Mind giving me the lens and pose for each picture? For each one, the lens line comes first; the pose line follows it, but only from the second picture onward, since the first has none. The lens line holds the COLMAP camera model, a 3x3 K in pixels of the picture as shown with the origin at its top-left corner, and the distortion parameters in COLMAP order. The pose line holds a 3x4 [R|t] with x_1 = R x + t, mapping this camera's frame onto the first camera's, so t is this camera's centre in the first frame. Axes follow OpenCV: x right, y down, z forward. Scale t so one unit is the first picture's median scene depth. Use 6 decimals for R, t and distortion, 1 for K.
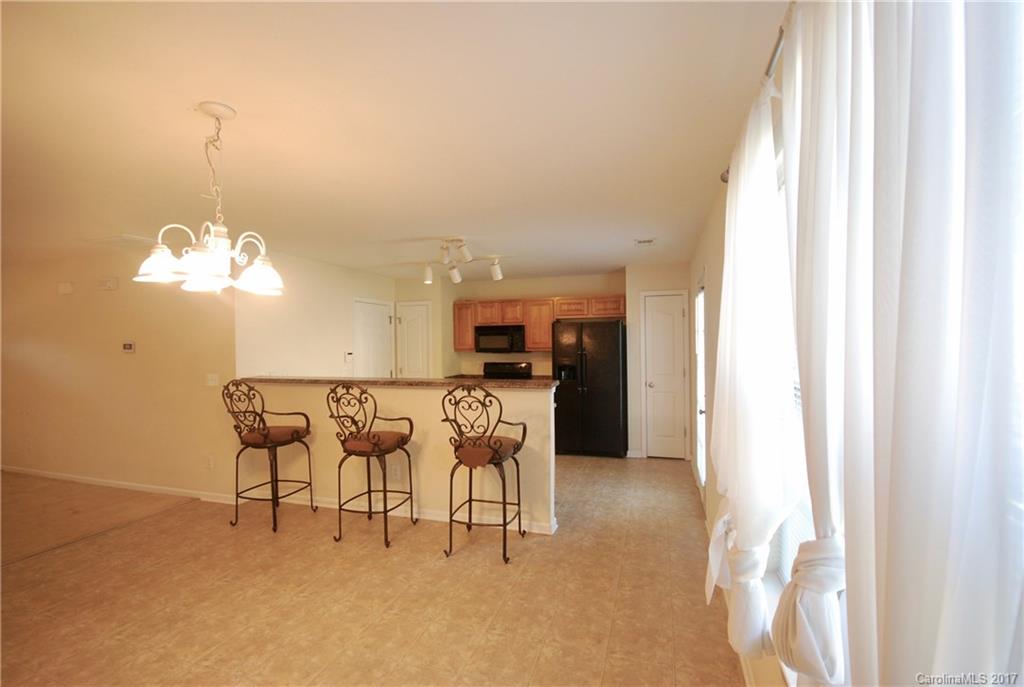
lens RADIAL K [[442.8, 0, 515.4], [0, 442.8, 347.0], [0, 0, 1]] dist [-0.000500, -0.000118]
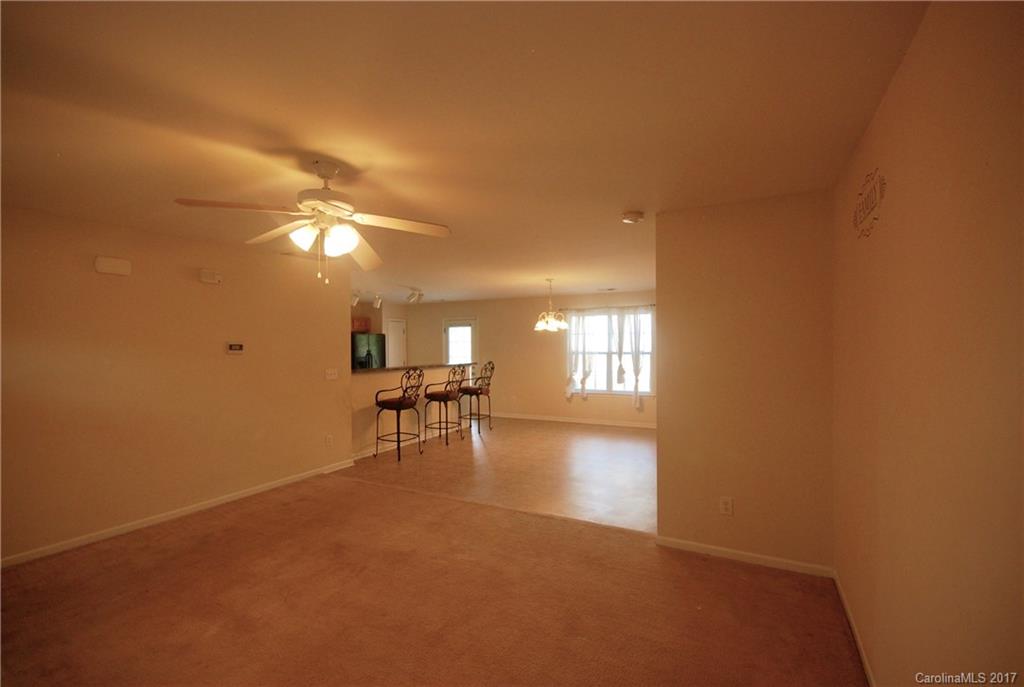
lens RADIAL K [[442.8, 0, 515.4], [0, 442.8, 347.0], [0, 0, 1]] dist [-0.000500, -0.000118]
pose [[0.164308, -0.000622, 0.986409, -1.903336], [0.005185, 0.999987, -0.000233, 0.002313], [-0.986395, 0.005153, 0.164309, 0.297387]]
